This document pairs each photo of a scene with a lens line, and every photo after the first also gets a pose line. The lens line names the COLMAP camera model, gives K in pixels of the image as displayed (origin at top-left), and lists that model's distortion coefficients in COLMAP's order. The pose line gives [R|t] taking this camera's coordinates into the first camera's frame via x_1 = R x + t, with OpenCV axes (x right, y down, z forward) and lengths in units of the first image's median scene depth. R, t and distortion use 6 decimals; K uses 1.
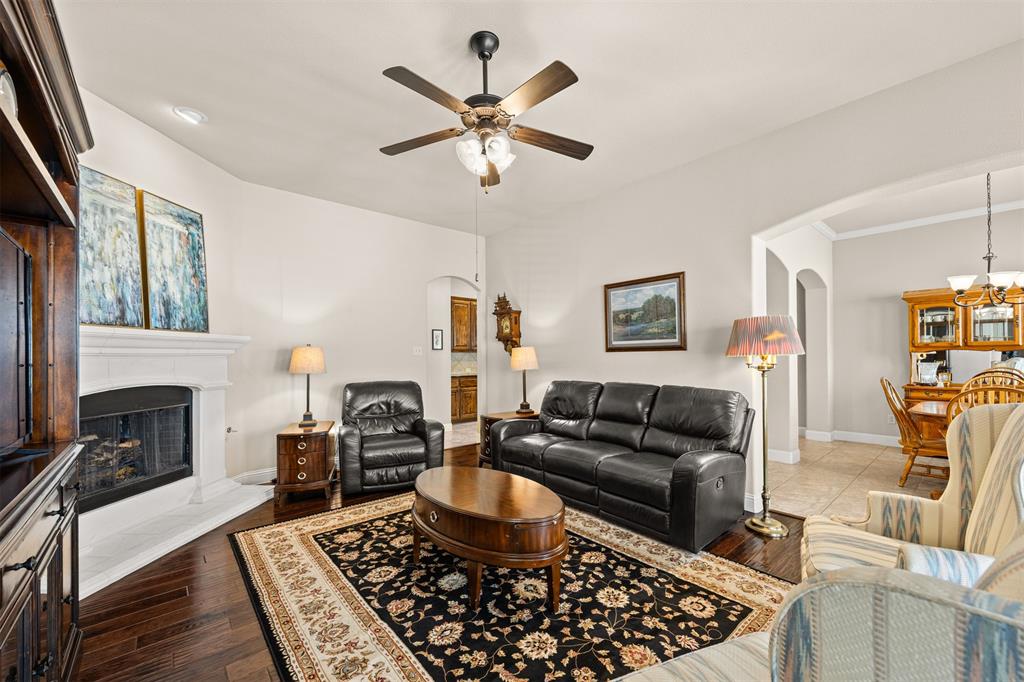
lens RADIAL K [[411.4, 0, 510.8], [0, 411.4, 354.4], [0, 0, 1]] dist [0.005950, -0.000320]
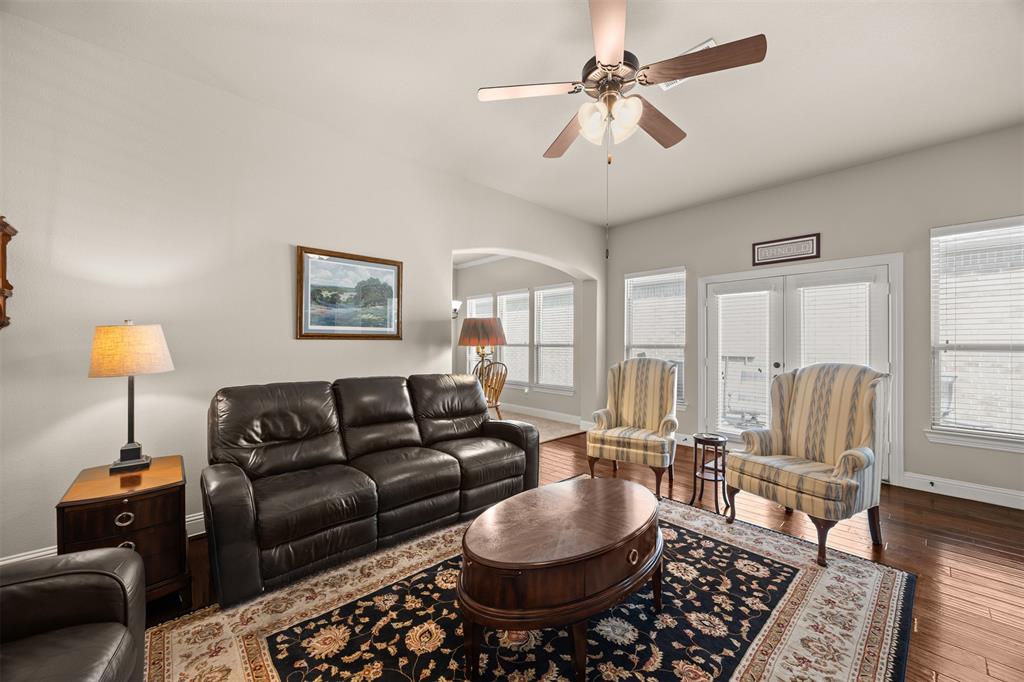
lens RADIAL K [[392.2, 0, 515.2], [0, 392.2, 342.6], [0, 0, 1]] dist [-0.003453, -0.000372]
pose [[-0.047034, 0.013531, 0.998802, -0.762970], [-0.008648, 0.999865, -0.013952, 0.010511], [-0.998856, -0.009294, -0.046910, 1.062817]]
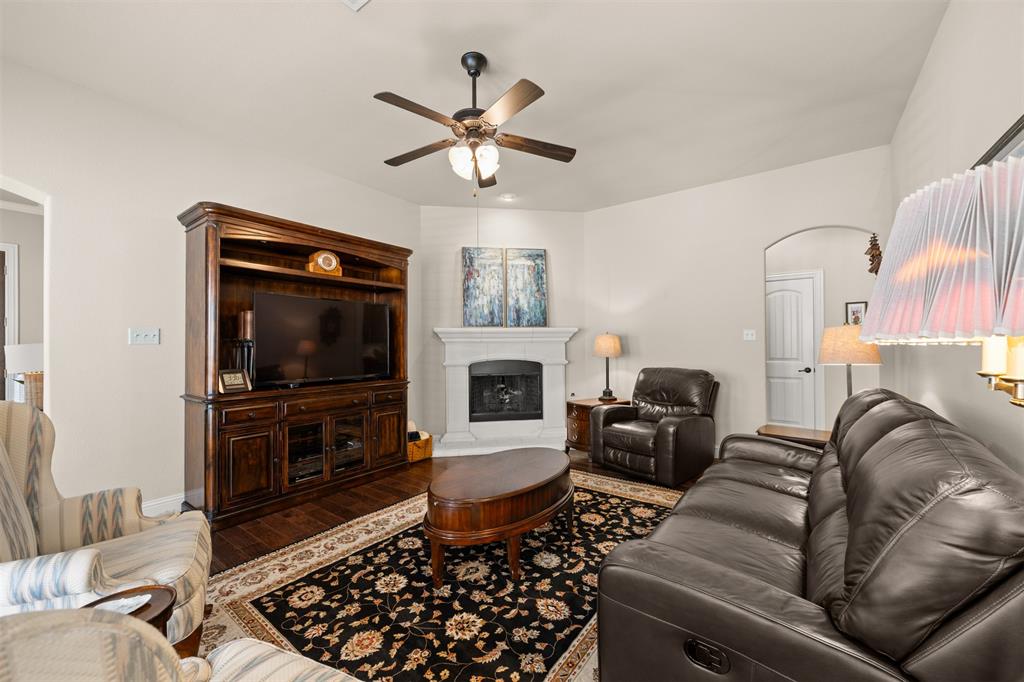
lens RADIAL K [[392.2, 0, 508.6], [0, 392.2, 344.1], [0, 0, 1]] dist [-0.003453, -0.000372]
pose [[0.217676, 0.004247, -0.976012, 0.843287], [0.009307, 0.999936, 0.006427, 0.000083], [0.975977, -0.010483, 0.217623, 0.732537]]
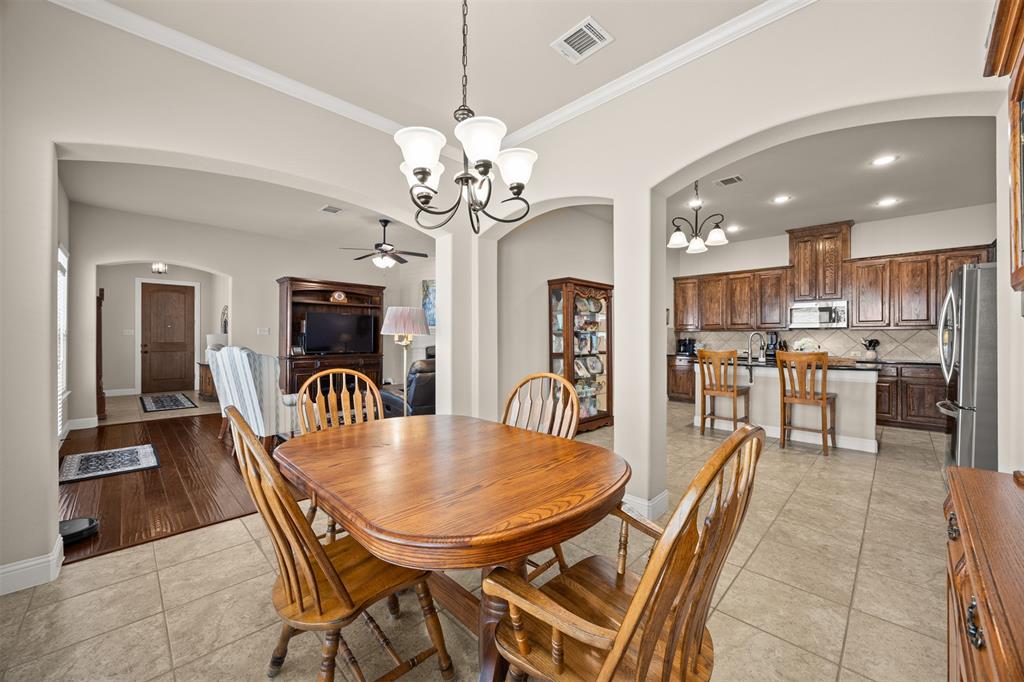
lens RADIAL K [[392.2, 0, 514.5], [0, 392.2, 338.7], [0, 0, 1]] dist [-0.003453, -0.000372]
pose [[0.076721, 0.007761, -0.997022, 2.268914], [0.002833, 0.999964, 0.008002, 0.009753], [0.997049, -0.003438, 0.076697, 1.437039]]
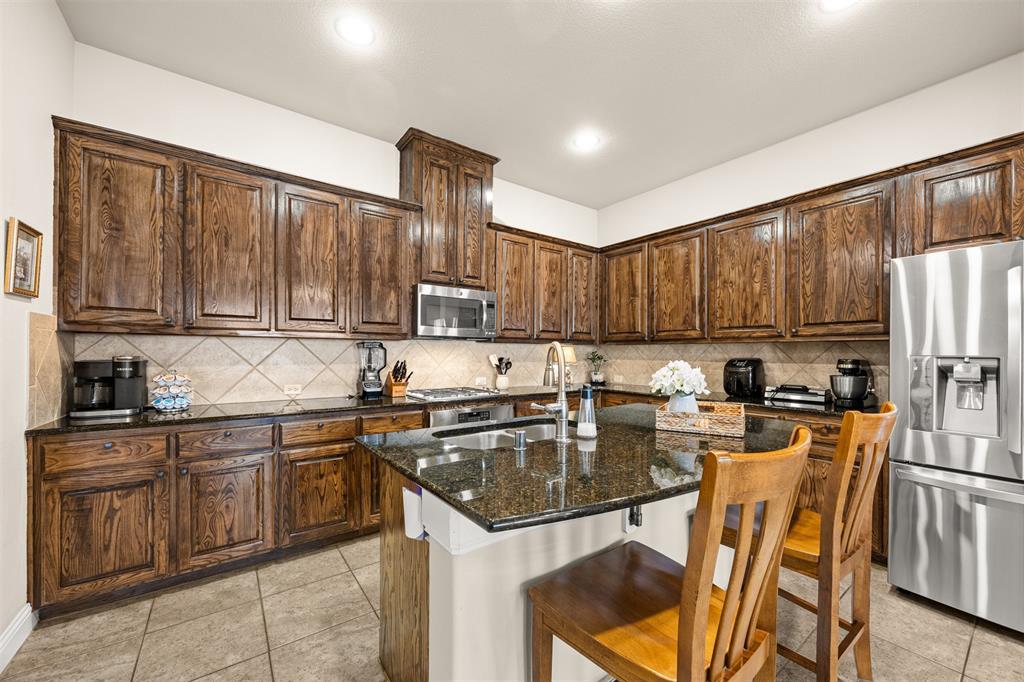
lens RADIAL K [[392.2, 0, 512.8], [0, 392.2, 351.6], [0, 0, 1]] dist [-0.003453, -0.000372]
pose [[0.996864, 0.012937, -0.078074, 0.401439], [-0.012389, 0.999895, 0.007499, 0.004237], [0.078163, -0.006508, 0.996919, 2.166255]]
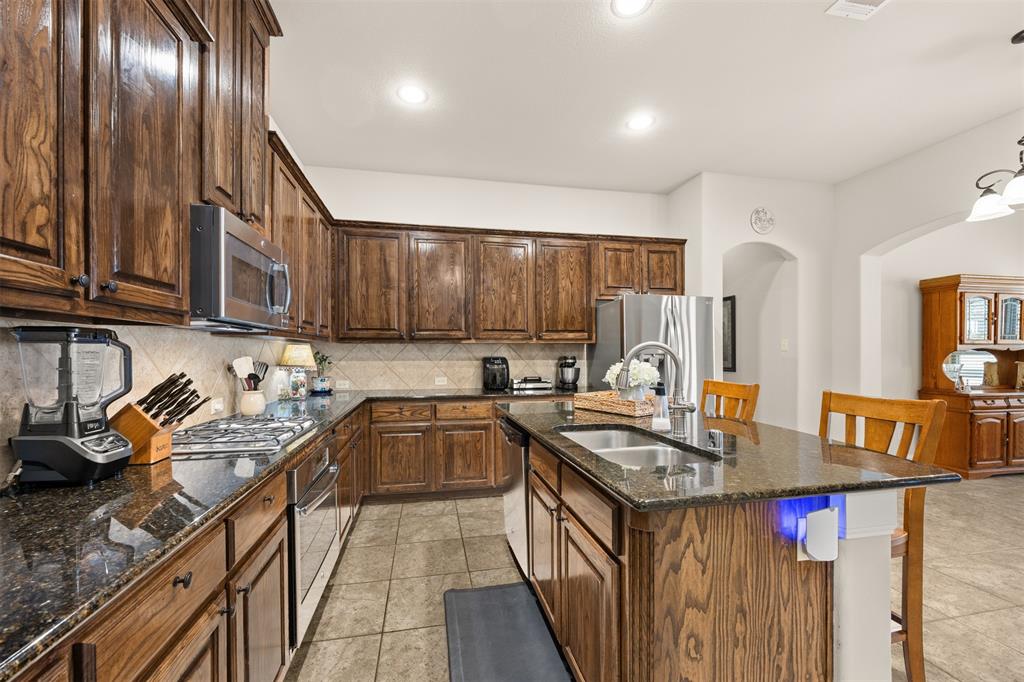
lens RADIAL K [[411.4, 0, 507.0], [0, 411.4, 354.5], [0, 0, 1]] dist [0.005950, -0.000320]
pose [[0.498531, 0.003924, 0.866863, -0.244962], [-0.010754, 0.999941, 0.001658, 0.014105], [-0.866805, -0.010148, 0.498544, 2.654321]]
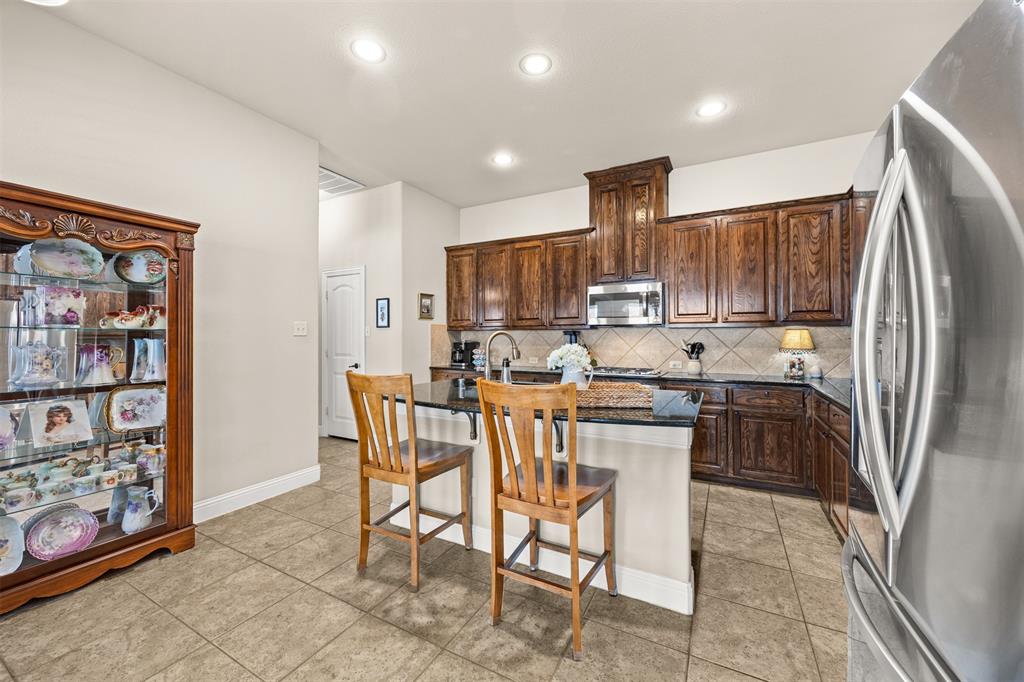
lens RADIAL K [[392.2, 0, 517.3], [0, 392.2, 336.3], [0, 0, 1]] dist [-0.003453, -0.000372]
pose [[0.357917, 0.000649, -0.933753, 1.358249], [0.004143, 0.999989, 0.002283, 0.008065], [0.933744, -0.004686, 0.357910, 2.467038]]
